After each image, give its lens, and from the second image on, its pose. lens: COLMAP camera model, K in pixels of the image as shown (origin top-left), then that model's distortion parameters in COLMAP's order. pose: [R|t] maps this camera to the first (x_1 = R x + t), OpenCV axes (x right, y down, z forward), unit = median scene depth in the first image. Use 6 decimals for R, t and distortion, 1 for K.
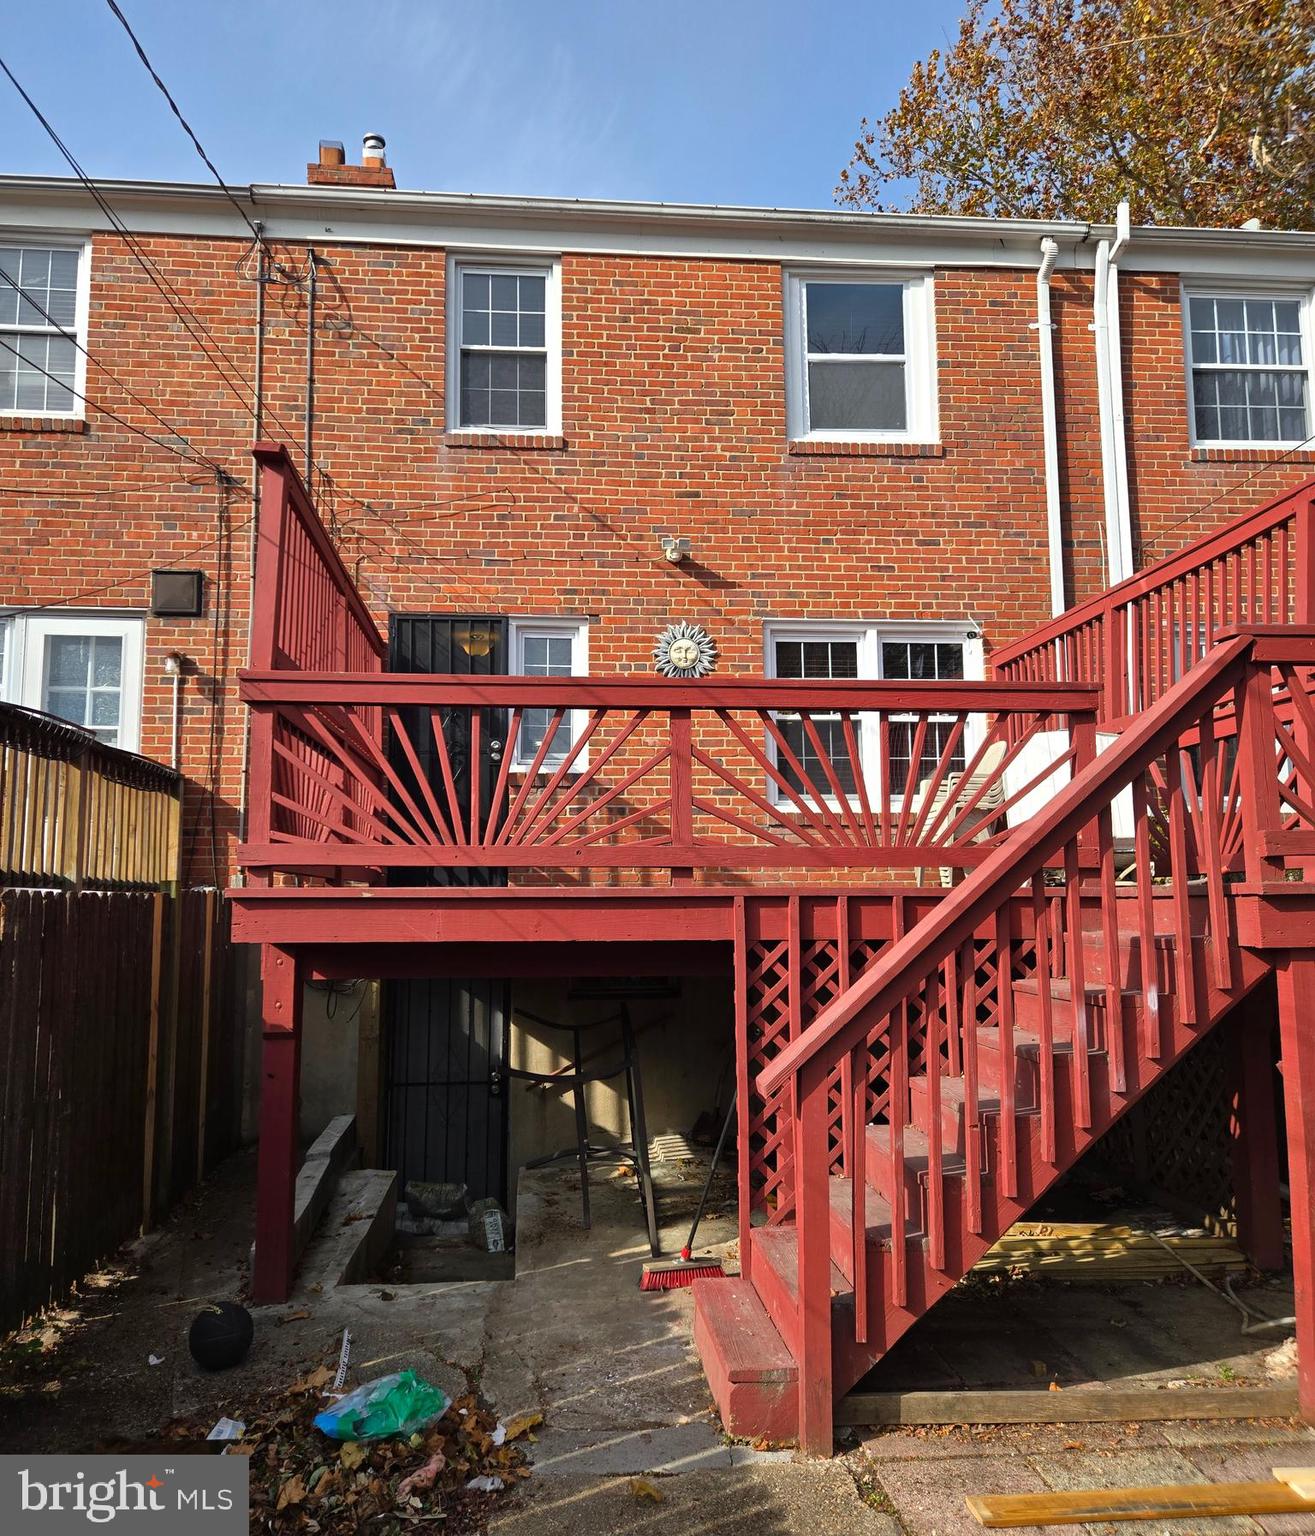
lens RADIAL K [[1170.1, 0, 634.5], [0, 1170.1, 765.1], [0, 0, 1]] dist [0.086580, -0.069847]
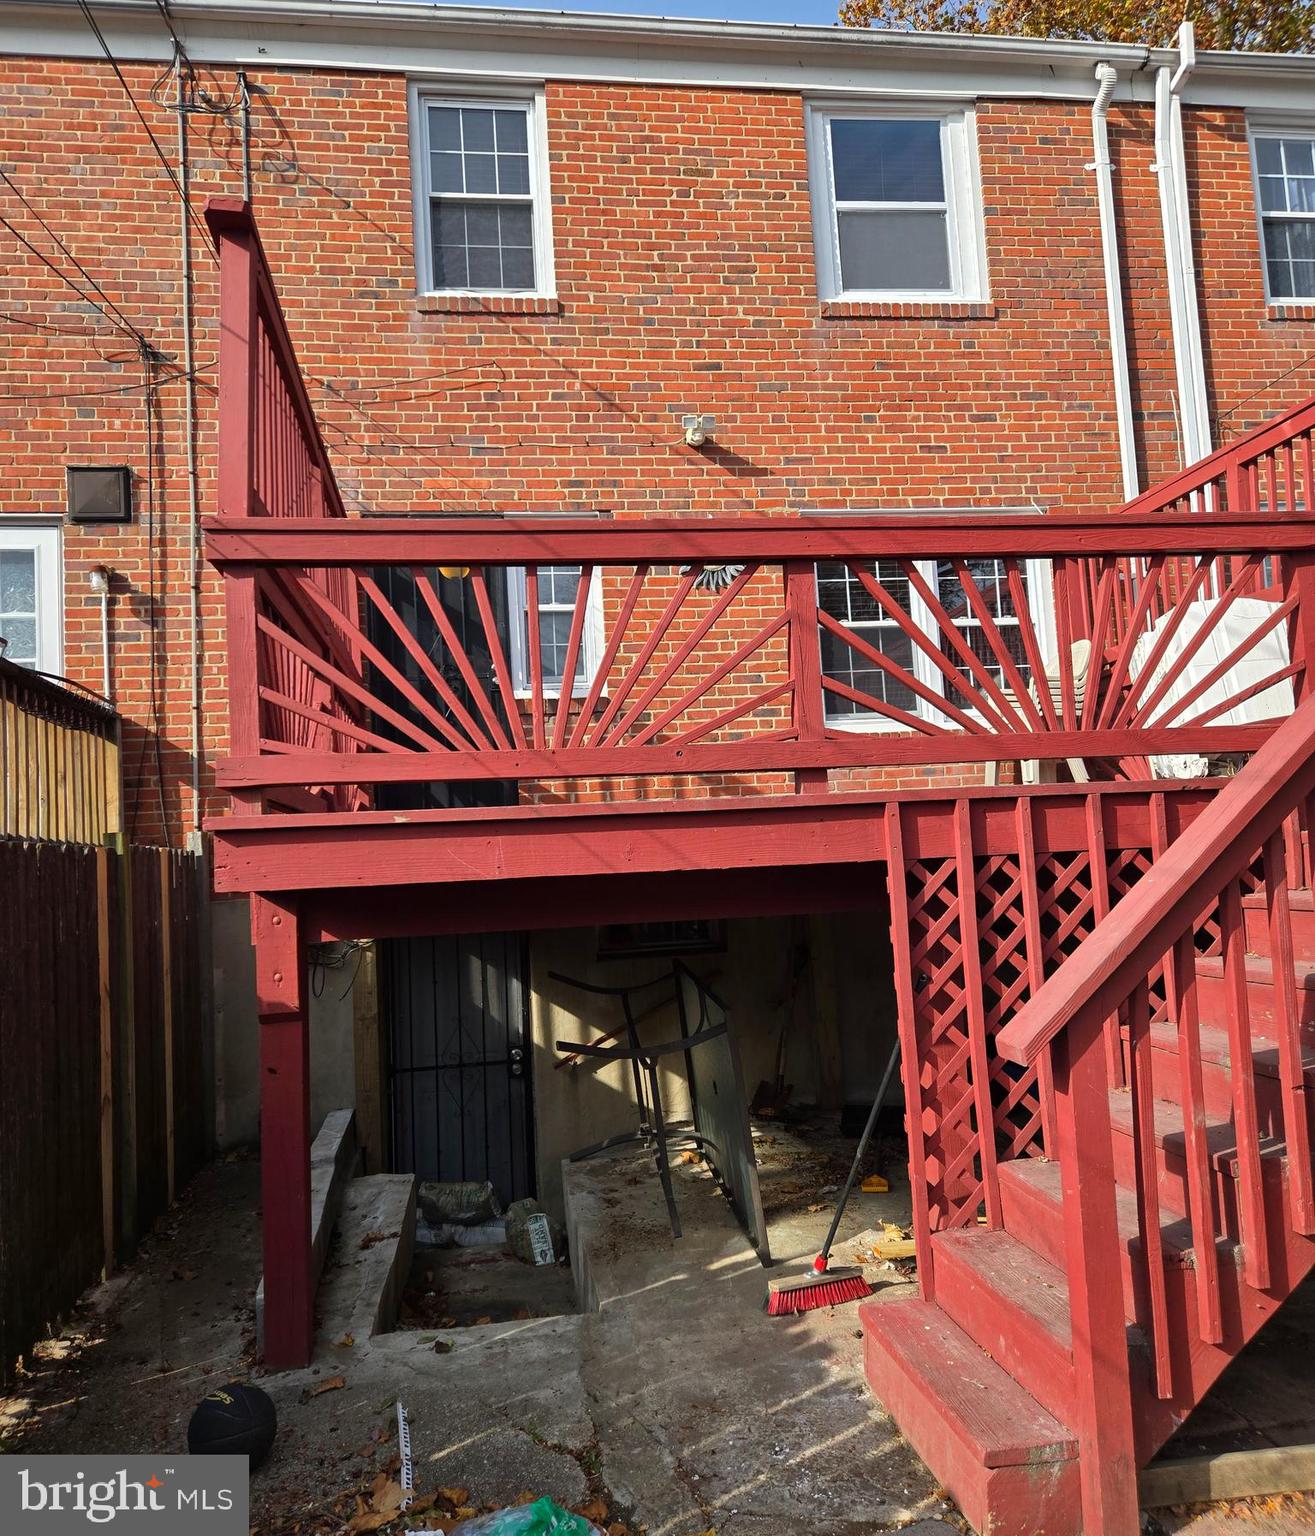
lens RADIAL K [[1174.3, 0, 651.3], [0, 1174.3, 769.4], [0, 0, 1]] dist [0.083355, -0.069588]
pose [[0.997095, -0.041764, 0.063702, -0.062914], [0.039823, 0.998712, 0.031436, 0.033480], [-0.064933, -0.028807, 0.997474, 0.138909]]
